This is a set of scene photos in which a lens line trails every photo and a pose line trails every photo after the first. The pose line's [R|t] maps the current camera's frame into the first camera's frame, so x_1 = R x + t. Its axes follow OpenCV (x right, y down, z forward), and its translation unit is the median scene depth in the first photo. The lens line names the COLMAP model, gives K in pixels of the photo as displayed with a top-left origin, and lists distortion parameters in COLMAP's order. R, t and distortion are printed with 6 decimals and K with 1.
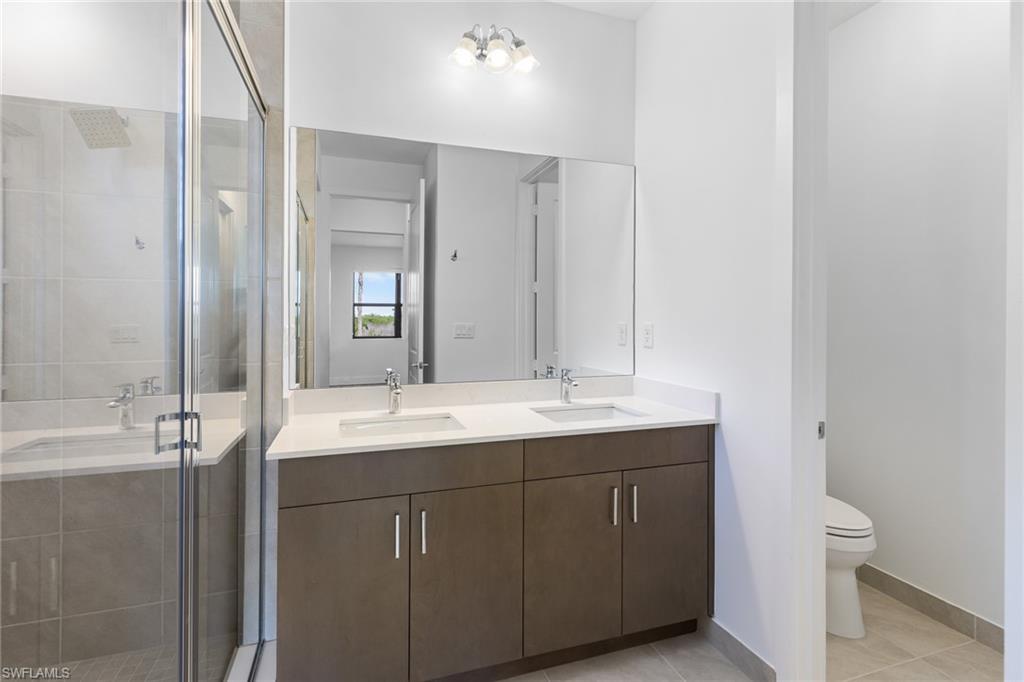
lens RADIAL K [[471.4, 0, 517.8], [0, 471.4, 317.1], [0, 0, 1]] dist [0.004591, -0.001067]
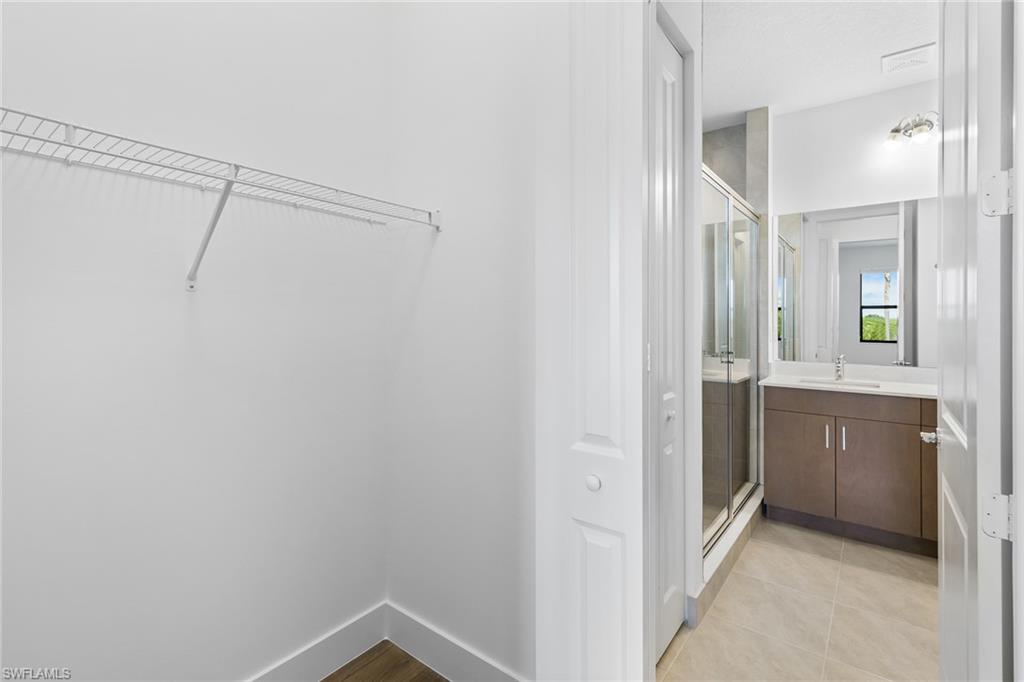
lens RADIAL K [[471.4, 0, 511.8], [0, 471.4, 320.1], [0, 0, 1]] dist [0.004591, -0.001067]
pose [[0.541401, -0.003030, -0.840759, 0.080085], [0.002698, 0.999995, -0.001867, -0.000261], [0.840760, -0.001258, 0.541406, -0.133099]]
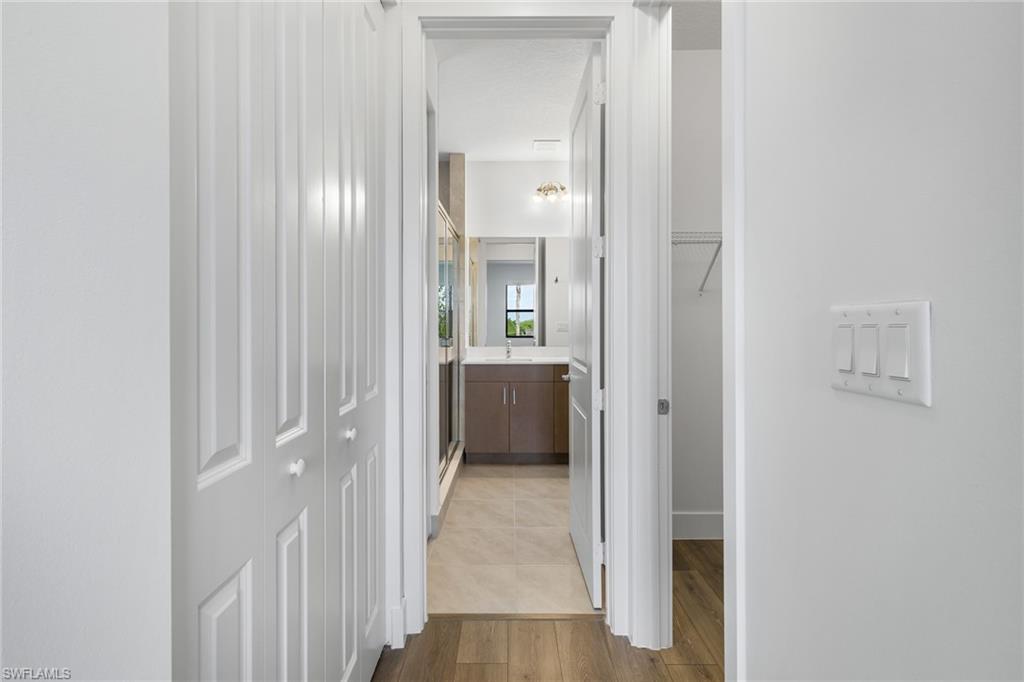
lens RADIAL K [[471.4, 0, 508.7], [0, 471.4, 328.3], [0, 0, 1]] dist [0.004591, -0.001067]
pose [[0.941189, -0.000458, -0.337881, 0.083786], [0.004747, 0.999918, 0.011867, 0.005033], [0.337848, -0.012773, 0.941114, -0.188704]]
